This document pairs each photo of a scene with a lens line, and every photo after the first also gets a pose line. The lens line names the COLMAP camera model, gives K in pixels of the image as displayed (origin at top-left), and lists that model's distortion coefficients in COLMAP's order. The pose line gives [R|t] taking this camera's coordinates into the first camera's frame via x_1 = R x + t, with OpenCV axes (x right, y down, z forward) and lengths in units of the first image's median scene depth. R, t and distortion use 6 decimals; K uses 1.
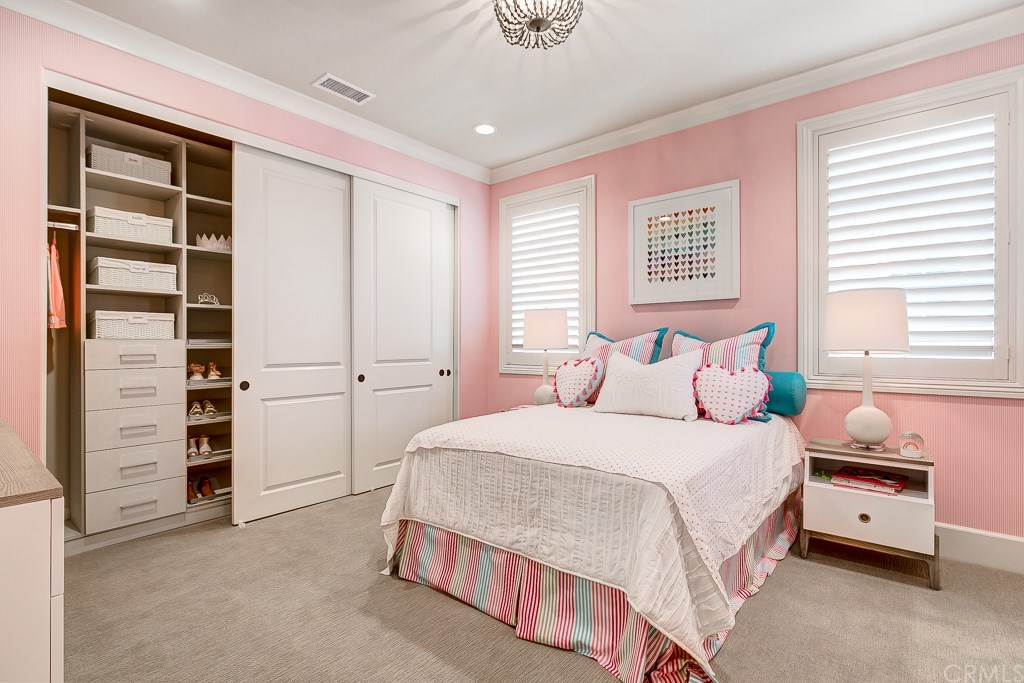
lens RADIAL K [[494.1, 0, 509.6], [0, 494.1, 340.6], [0, 0, 1]] dist [0.002963, -0.001470]
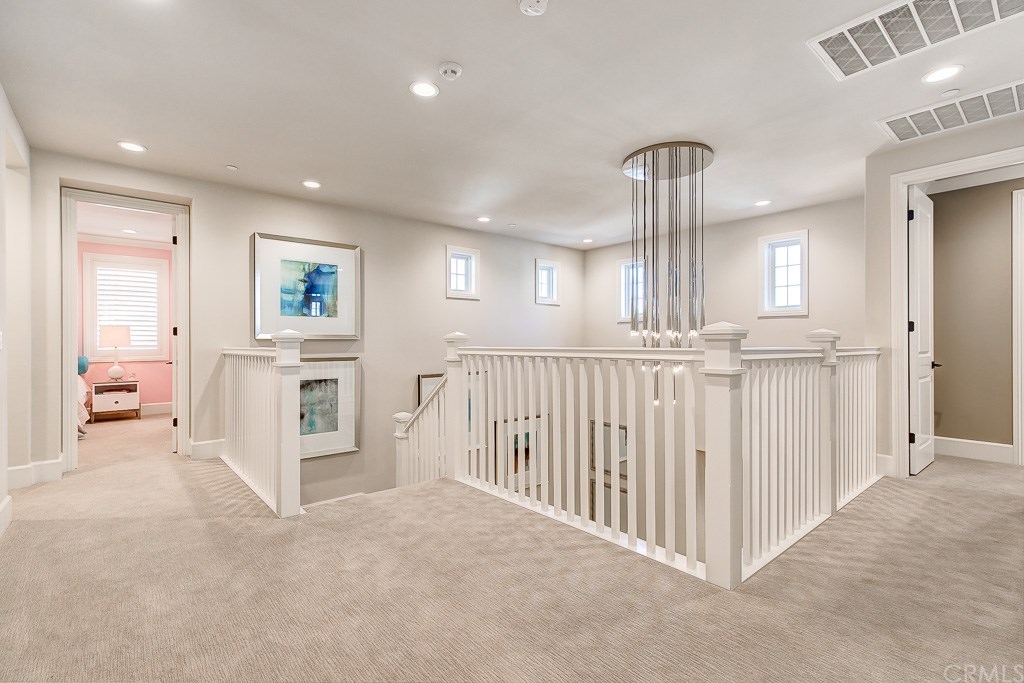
lens RADIAL K [[467.2, 0, 511.7], [0, 467.2, 341.5], [0, 0, 1]] dist [0.008222, -0.000402]
pose [[0.162032, -0.001417, 0.986785, -1.609622], [0.000057, 0.999999, 0.001426, -0.014751], [-0.986786, -0.000175, 0.162032, -1.724993]]
